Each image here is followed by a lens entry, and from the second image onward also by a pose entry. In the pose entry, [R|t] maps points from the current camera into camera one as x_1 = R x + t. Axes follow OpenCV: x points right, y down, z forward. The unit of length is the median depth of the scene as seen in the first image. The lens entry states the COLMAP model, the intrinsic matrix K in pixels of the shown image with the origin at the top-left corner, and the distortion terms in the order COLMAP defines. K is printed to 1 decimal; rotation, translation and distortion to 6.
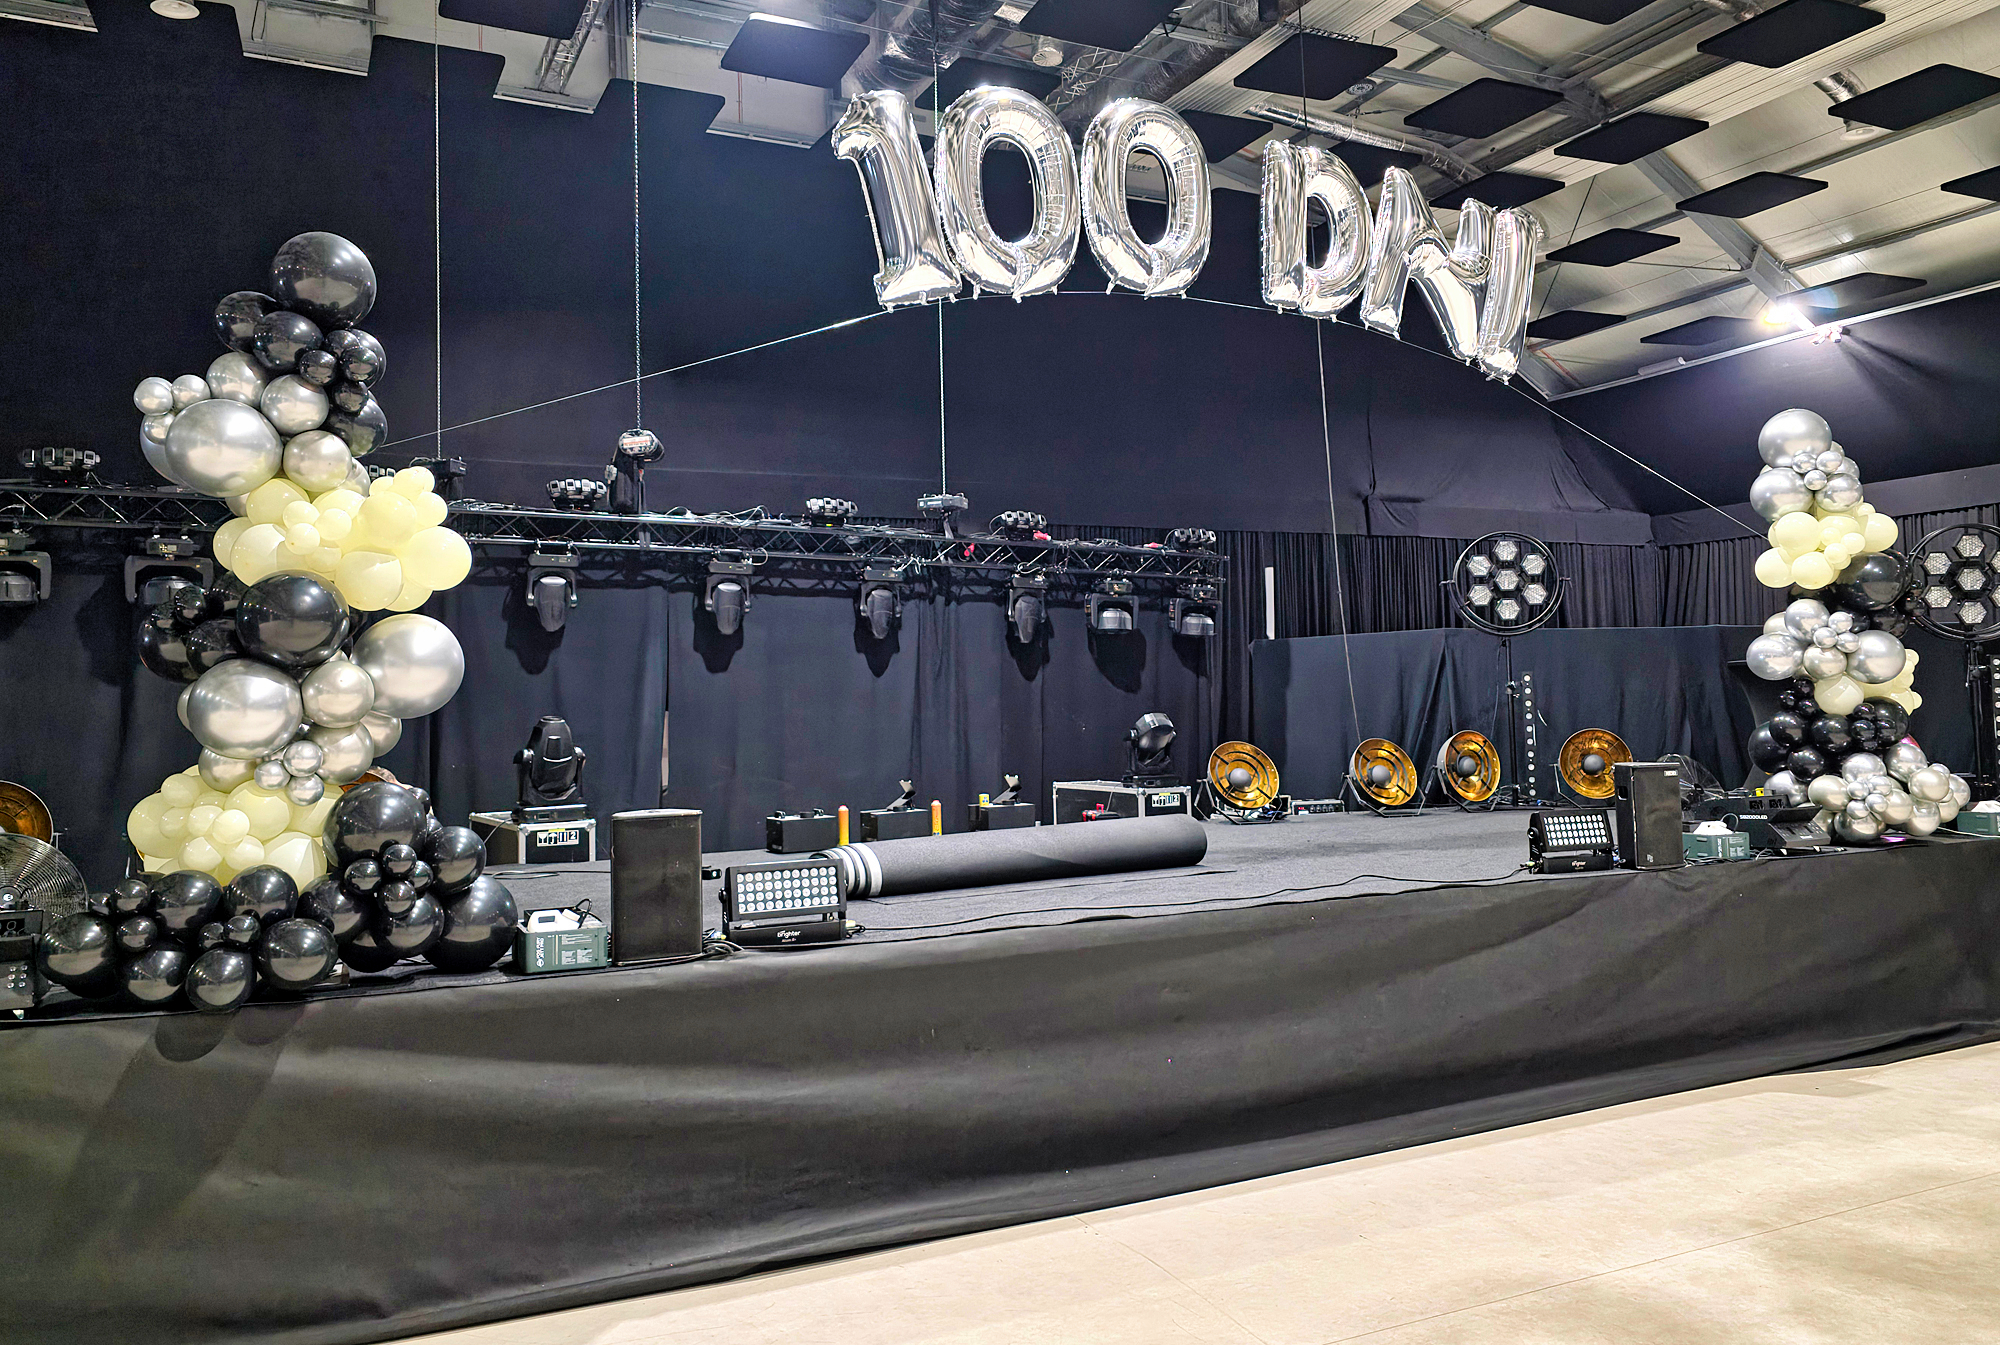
lens RADIAL K [[1474.9, 0, 1024.0], [0, 1474.9, 631.4], [0, 0, 1]] dist [0.098018, -0.087603]
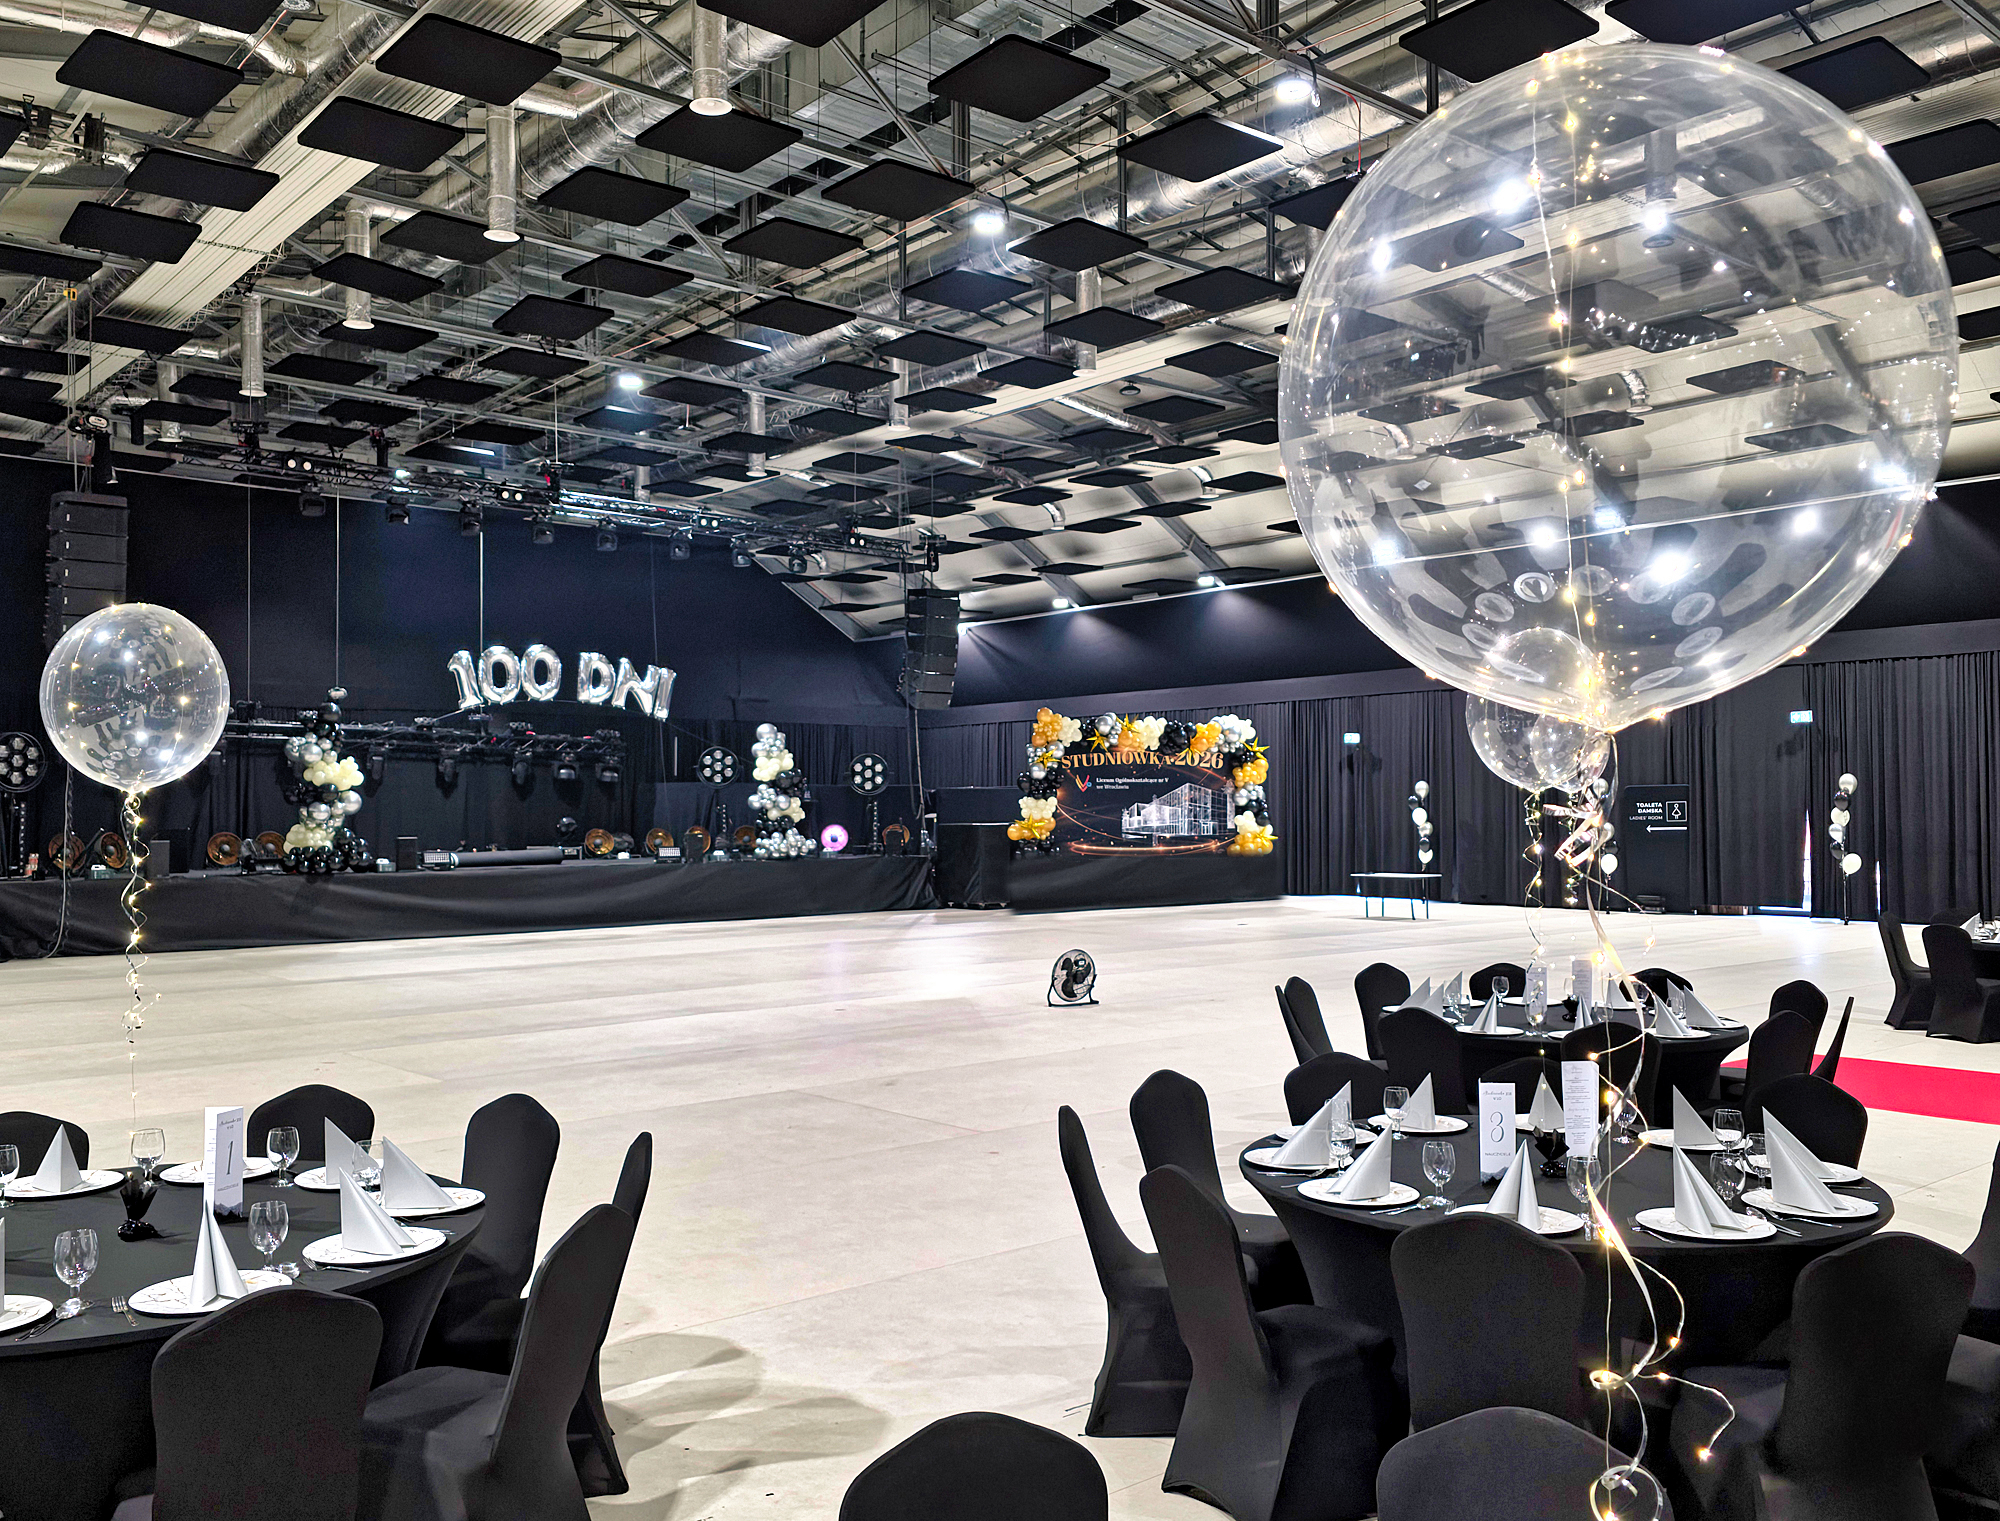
lens RADIAL K [[1658.4, 0, 1000.0], [0, 1658.4, 760.5], [0, 0, 1]] dist [0.068954, -0.002215]
pose [[0.969899, 0.024562, 0.242265, 0.099493], [-0.028671, 0.999498, 0.013451, -0.088919], [-0.241813, -0.019992, 0.970117, -1.694945]]
